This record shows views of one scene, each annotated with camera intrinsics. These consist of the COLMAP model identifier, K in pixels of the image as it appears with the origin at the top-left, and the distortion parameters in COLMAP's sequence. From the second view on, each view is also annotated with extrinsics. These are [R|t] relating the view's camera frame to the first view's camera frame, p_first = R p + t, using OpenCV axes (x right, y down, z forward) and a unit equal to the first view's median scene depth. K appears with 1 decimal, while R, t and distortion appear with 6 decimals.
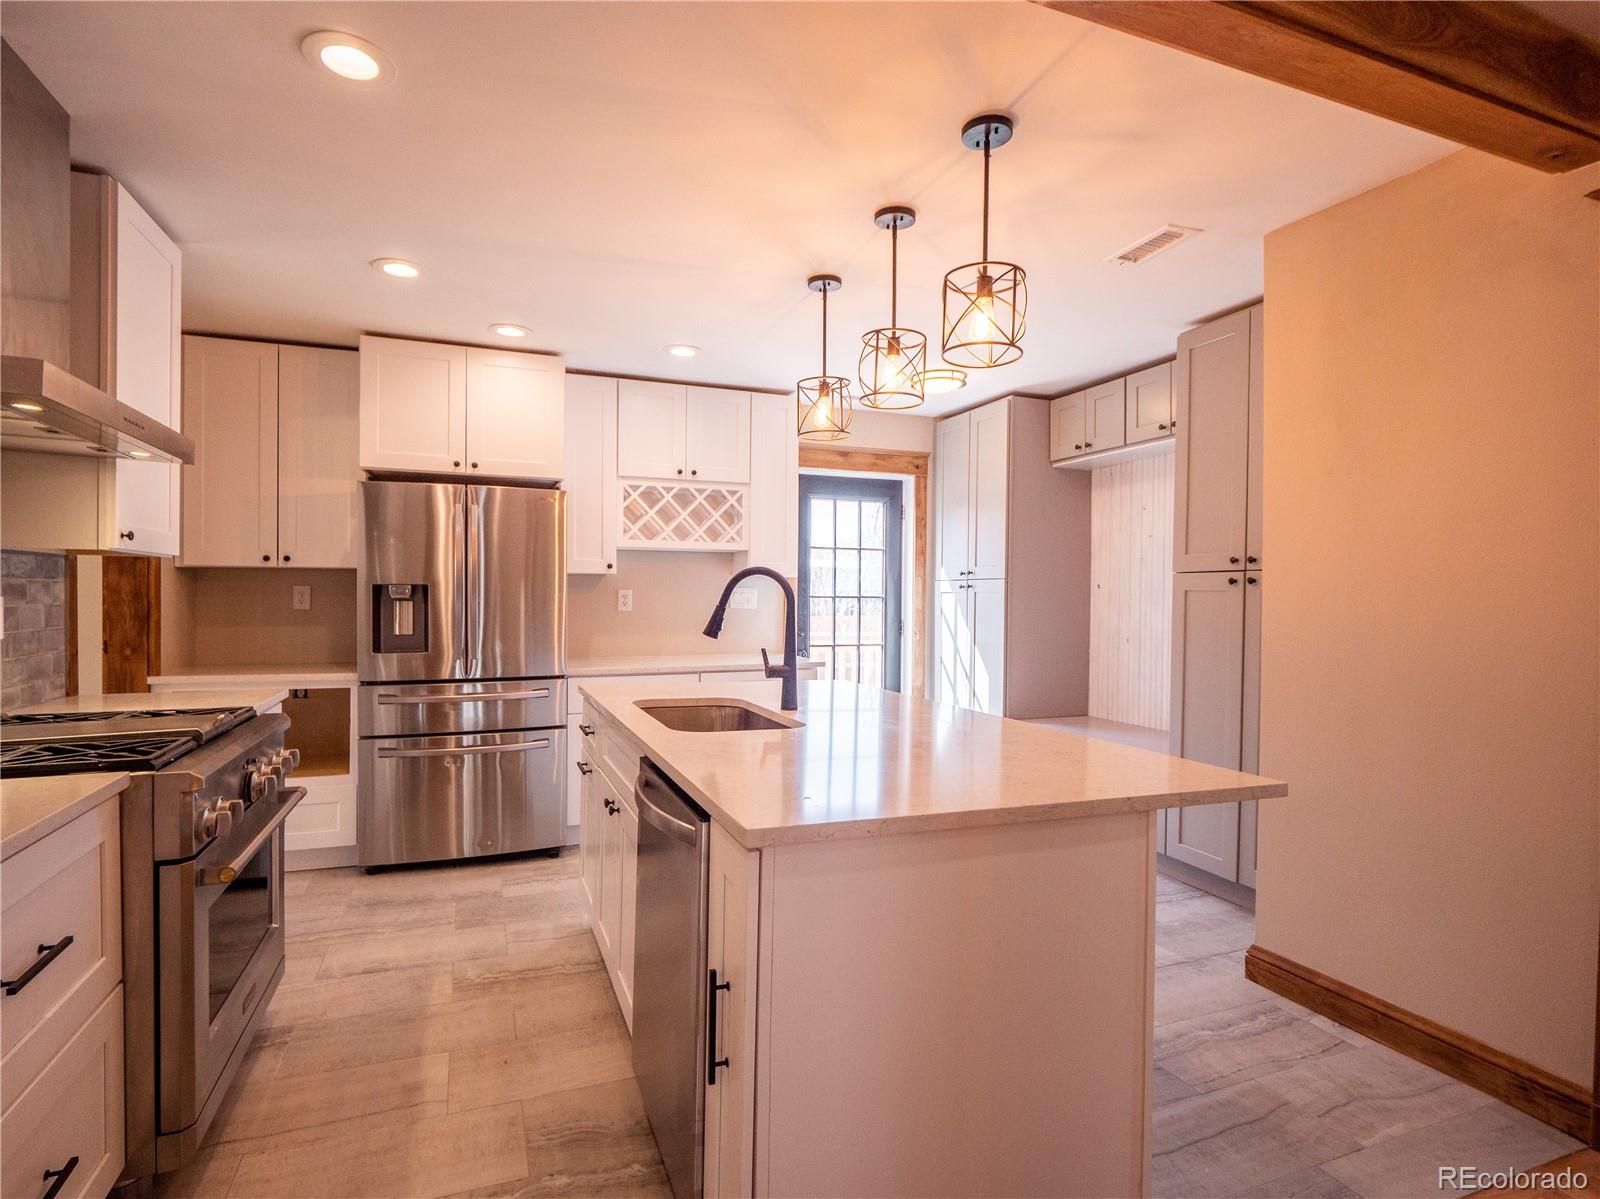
lens RADIAL K [[824.0, 0, 796.5], [0, 824.0, 605.5], [0, 0, 1]] dist [-0.003242, -0.006529]
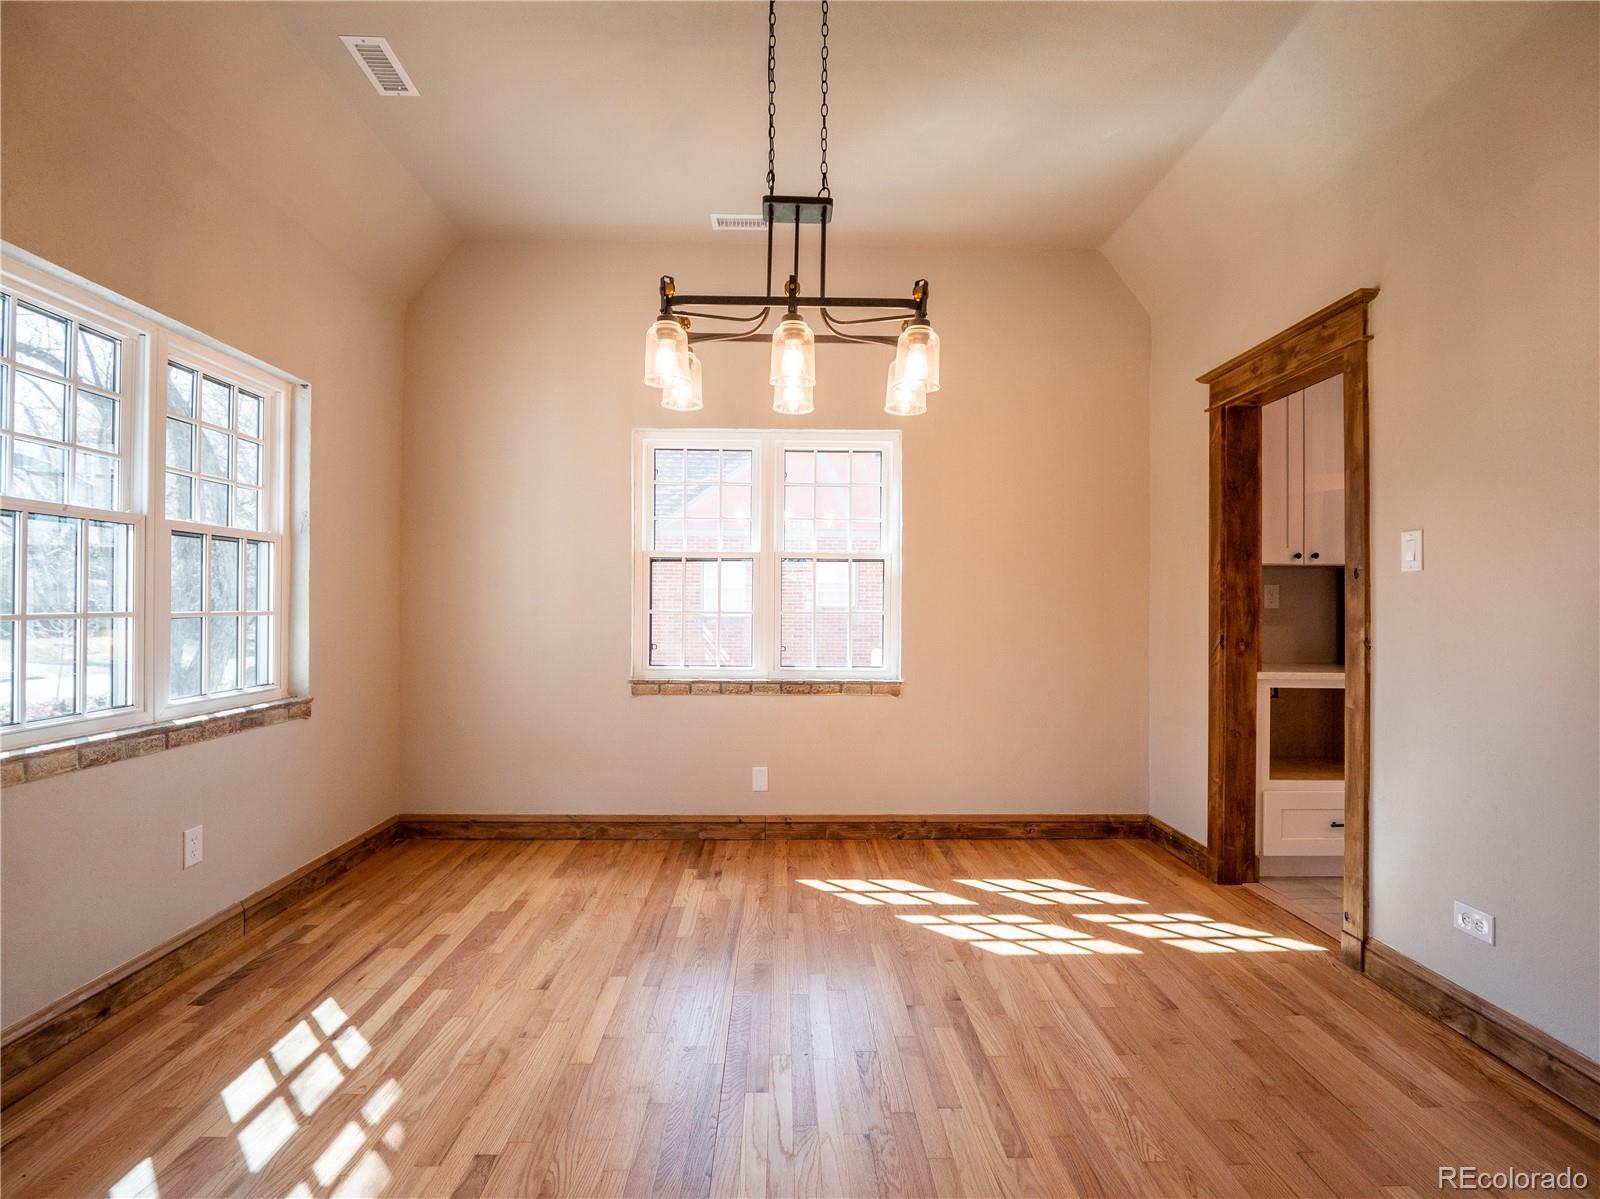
lens RADIAL K [[784.0, 0, 783.4], [0, 784.0, 601.2], [0, 0, 1]] dist [-0.007081, -0.005984]
pose [[0.933346, -0.004189, -0.358954, -0.888456], [-0.002998, 0.999806, -0.019463, 0.017822], [0.358966, 0.019241, 0.933152, -0.106247]]
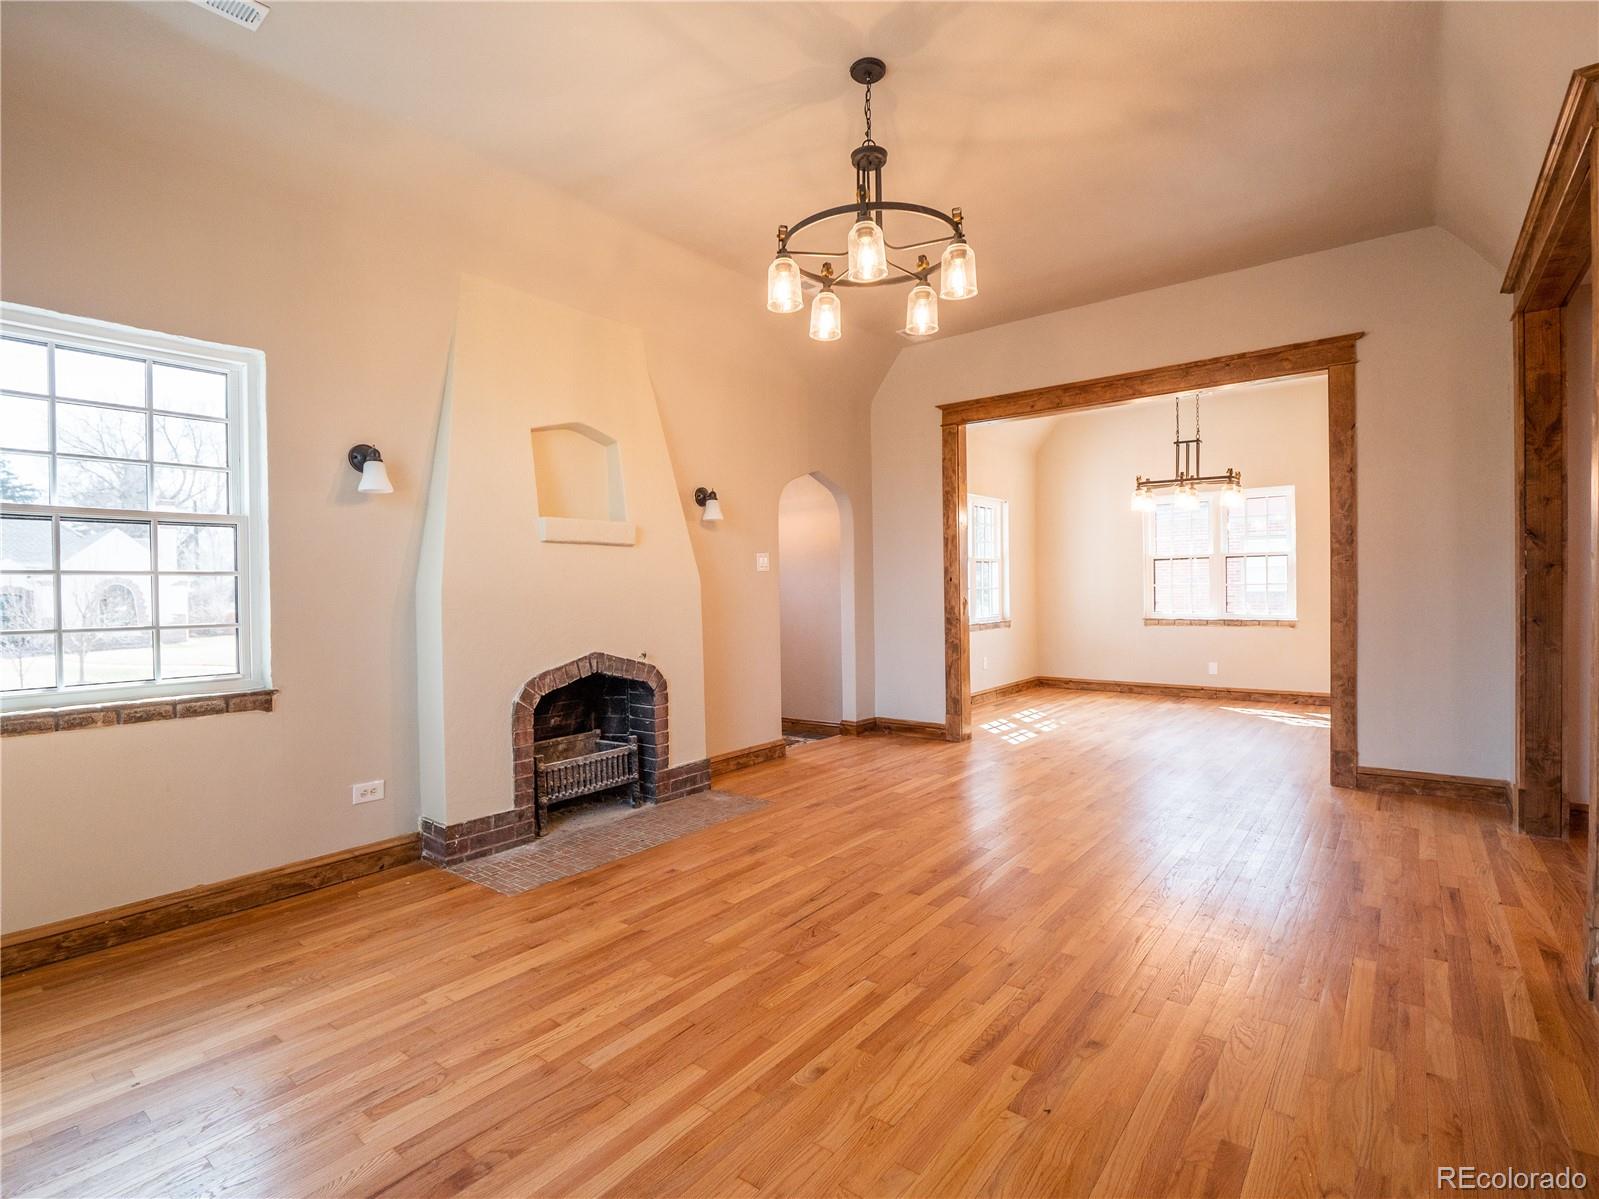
lens RADIAL K [[783.5, 0, 805.5], [0, 783.5, 594.0], [0, 0, 1]] dist [-0.007081, -0.005984]
pose [[0.511864, -0.003713, -0.859059, -0.063946], [0.004761, 0.999988, -0.001485, 0.034354], [0.859053, -0.003329, 0.511875, -1.129352]]
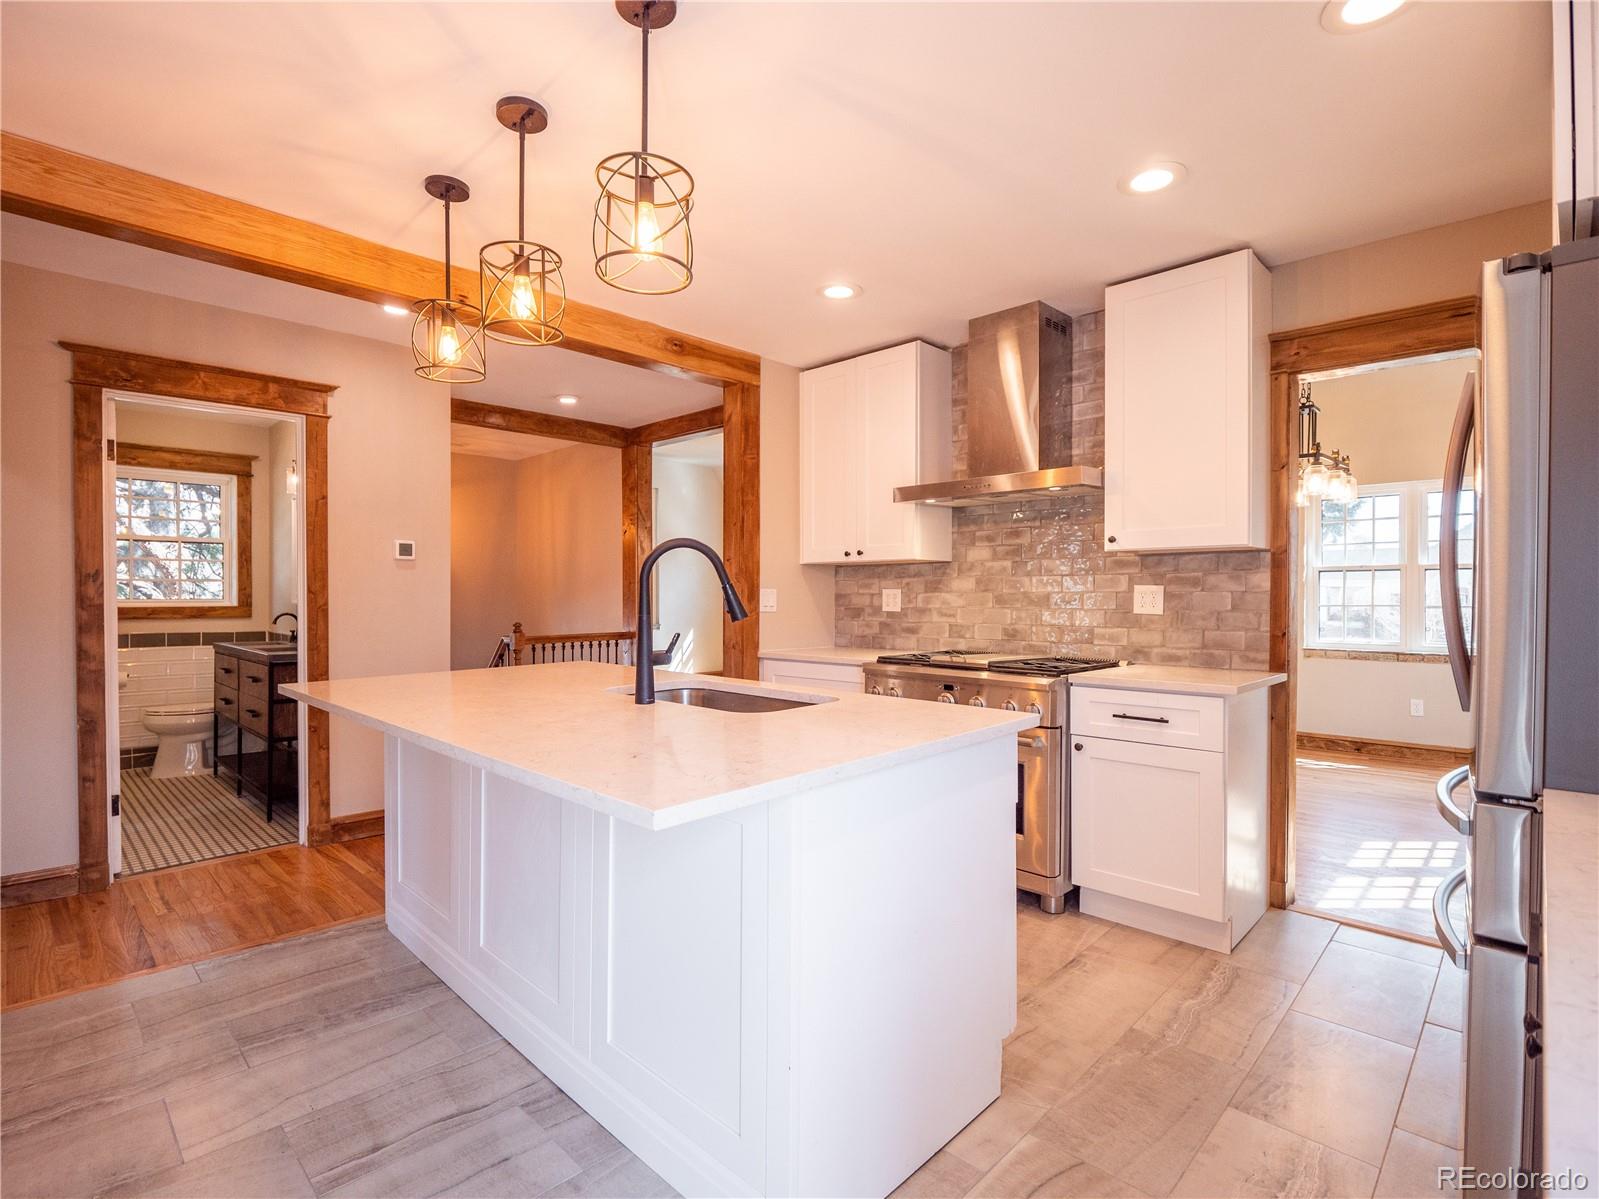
lens RADIAL K [[783.5, 0, 799.3], [0, 783.5, 597.9], [0, 0, 1]] dist [-0.007081, -0.005984]
pose [[-0.908619, -0.009500, -0.417518, 0.124229], [-0.014983, 0.999839, 0.009856, 0.004413], [0.417357, 0.015211, -0.908615, 1.217089]]
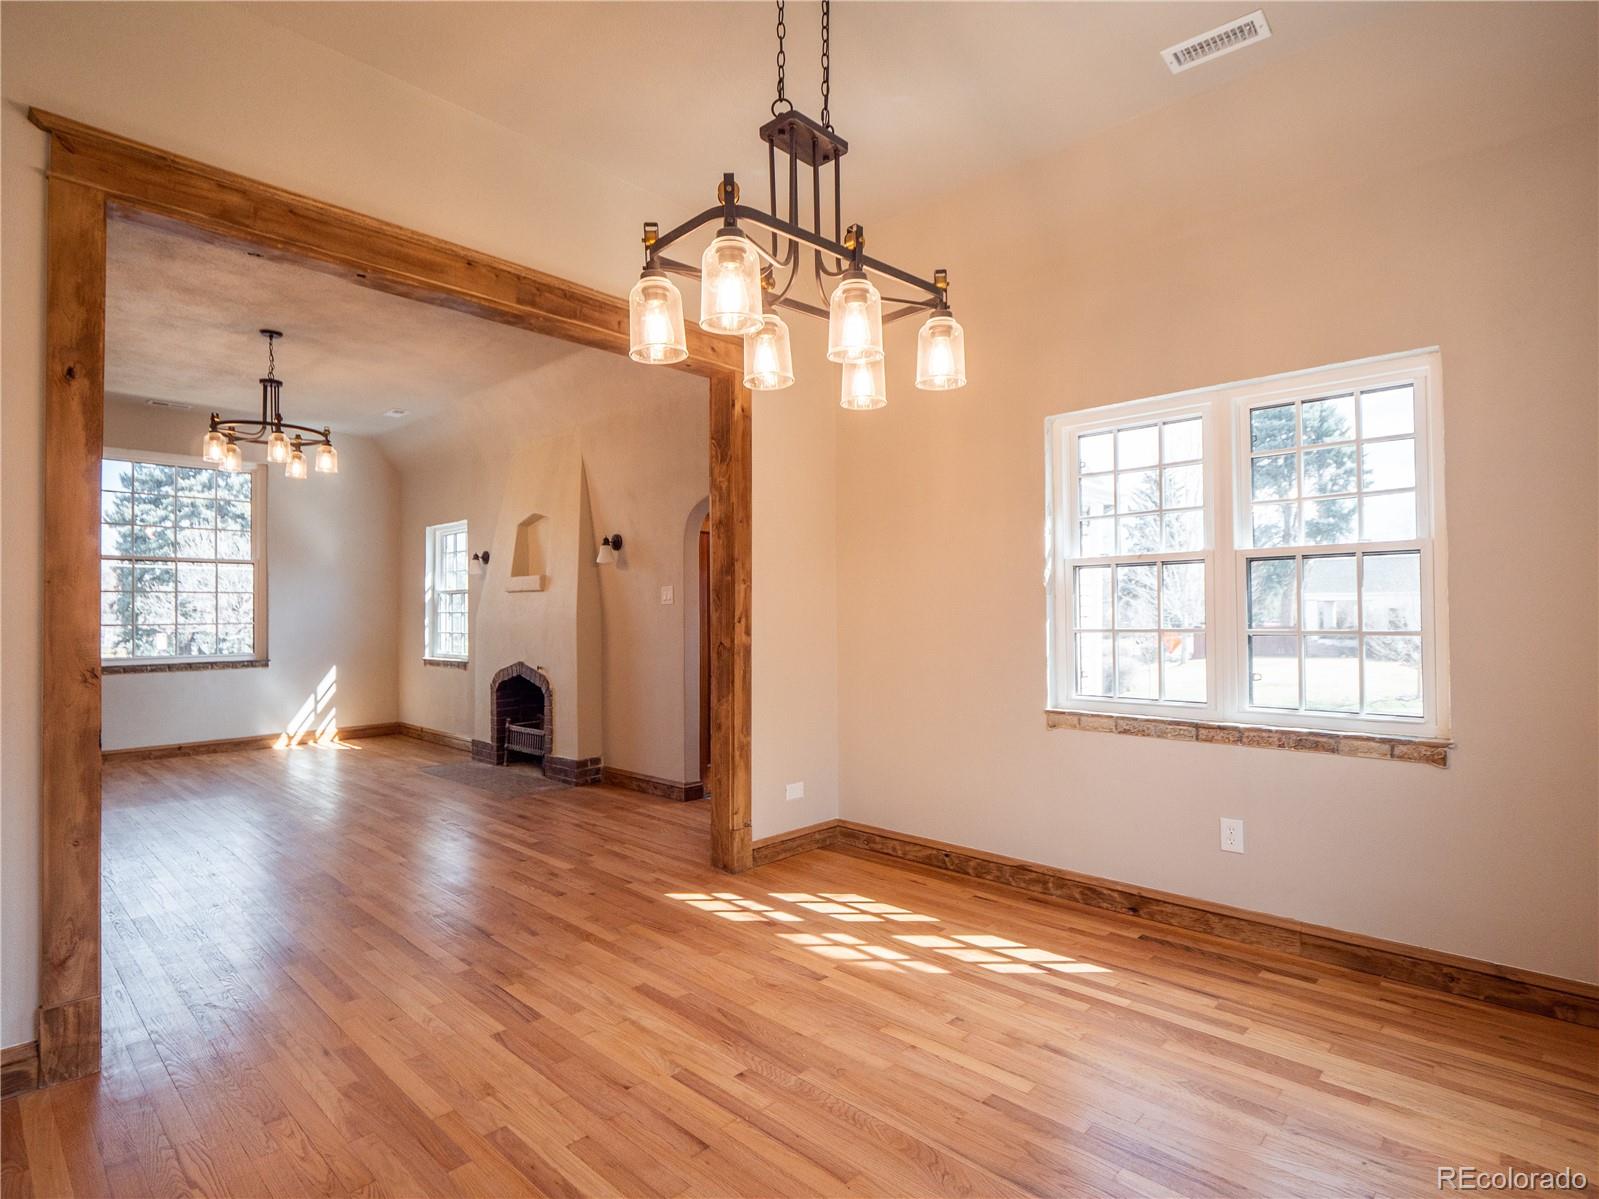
lens RADIAL K [[823.5, 0, 792.7], [0, 823.5, 597.9], [0, 0, 1]] dist [-0.003242, -0.006529]
pose [[-0.906043, -0.013876, -0.422959, -0.870863], [-0.007856, 0.999842, -0.015974, 0.000849], [0.423114, -0.011150, -0.906008, 0.892775]]
